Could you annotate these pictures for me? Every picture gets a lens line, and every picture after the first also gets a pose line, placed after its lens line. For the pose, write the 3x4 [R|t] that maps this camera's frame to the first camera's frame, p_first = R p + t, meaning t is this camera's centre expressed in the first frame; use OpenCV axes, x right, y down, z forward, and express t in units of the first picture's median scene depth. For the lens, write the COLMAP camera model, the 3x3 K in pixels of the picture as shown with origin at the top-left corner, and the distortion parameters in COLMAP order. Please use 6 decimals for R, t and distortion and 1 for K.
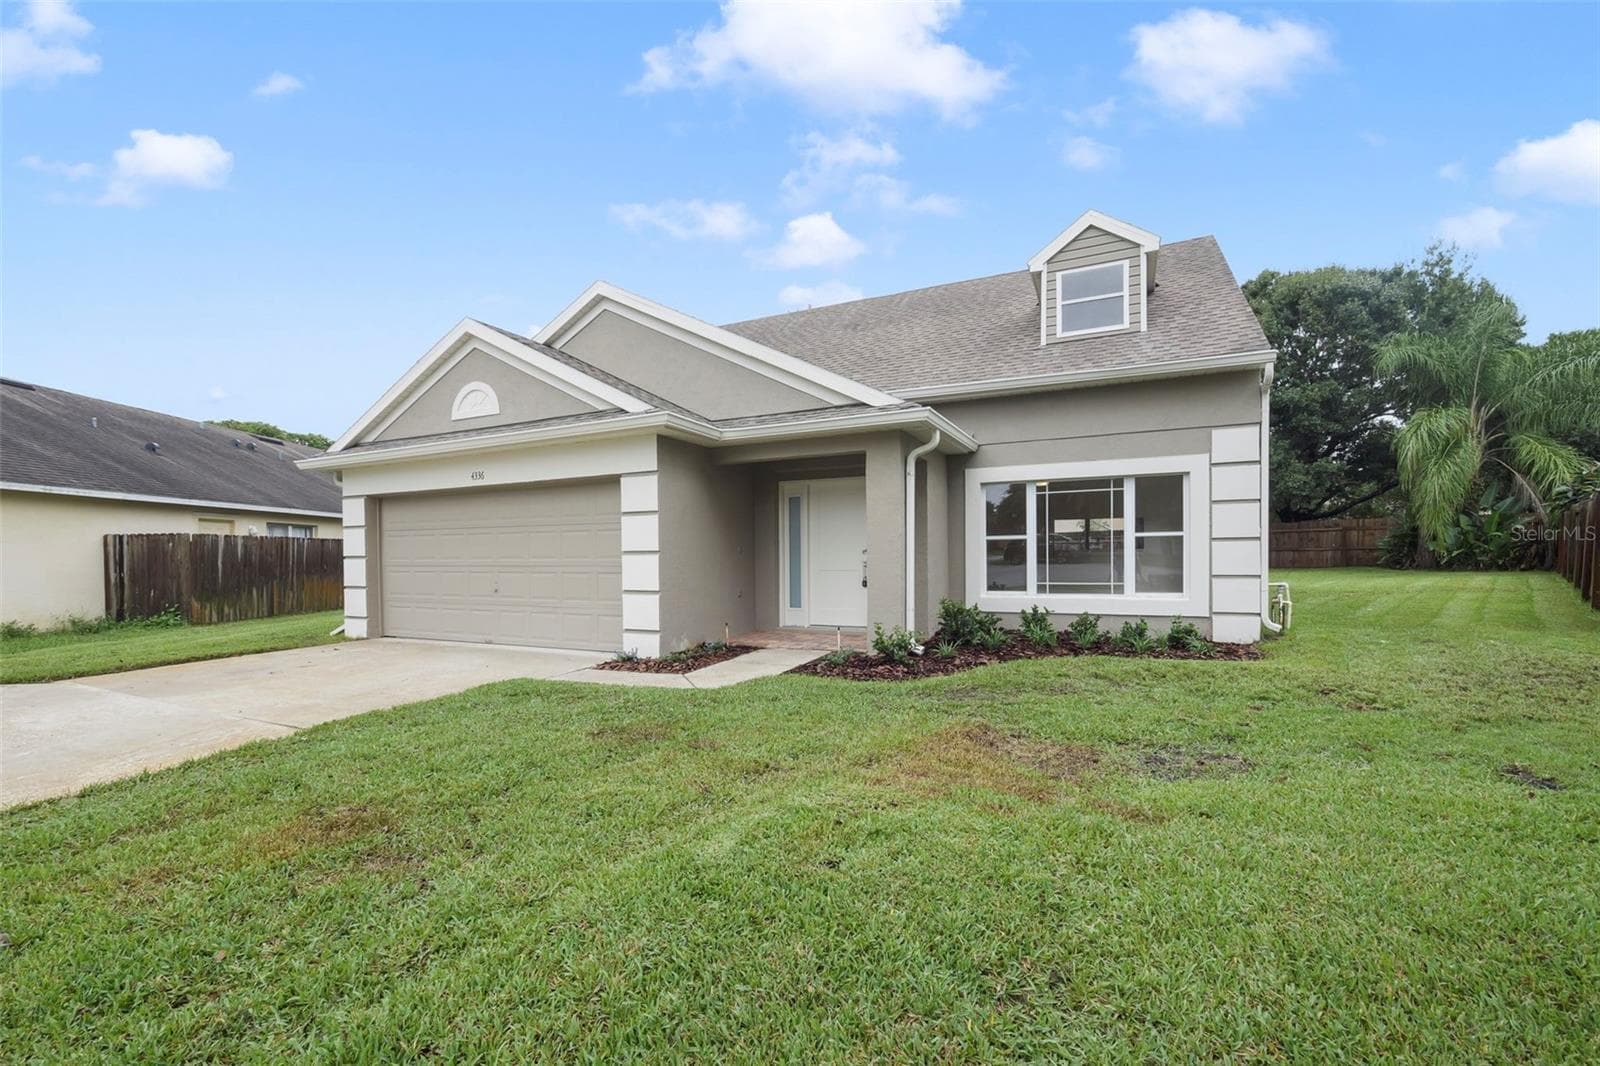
lens RADIAL K [[669.2, 0, 799.9], [0, 669.2, 546.5], [0, 0, 1]] dist [-0.004736, 0.000126]
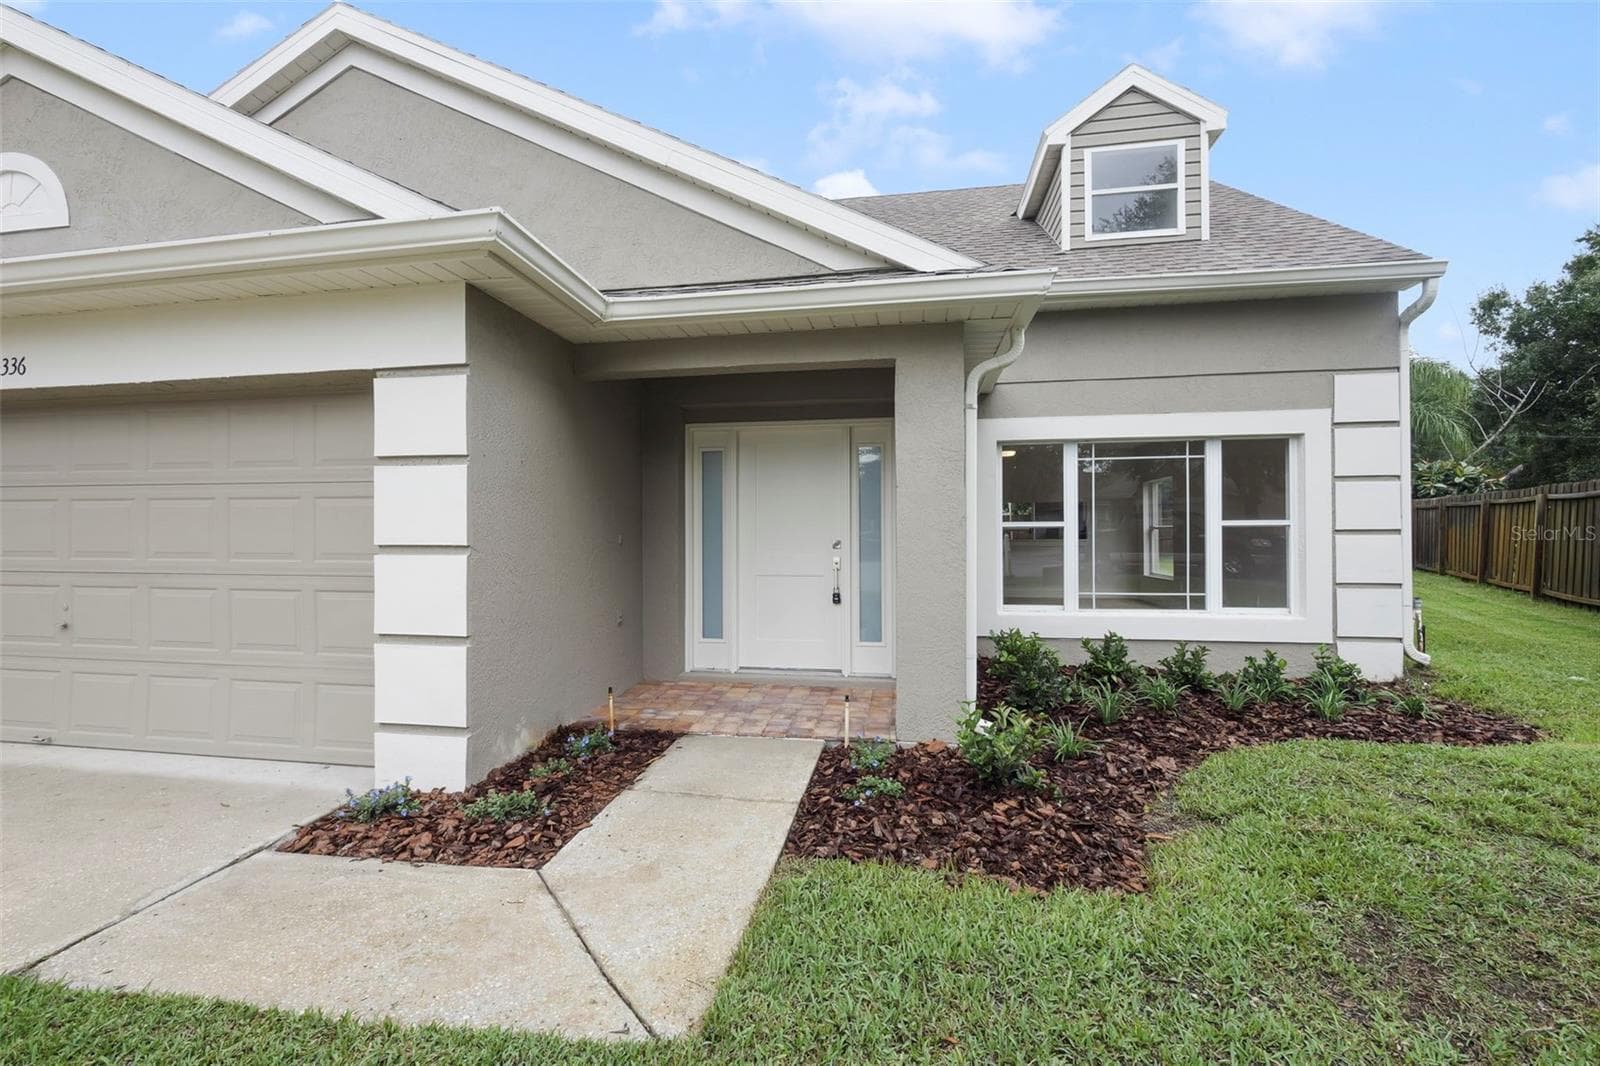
lens RADIAL K [[669.2, 0, 792.5], [0, 669.2, 527.3], [0, 0, 1]] dist [-0.004736, 0.000126]
pose [[0.963915, 0.012661, 0.265908, -0.112480], [-0.012002, 0.999920, -0.004102, -0.005723], [-0.265939, 0.000763, 0.963990, 0.479481]]
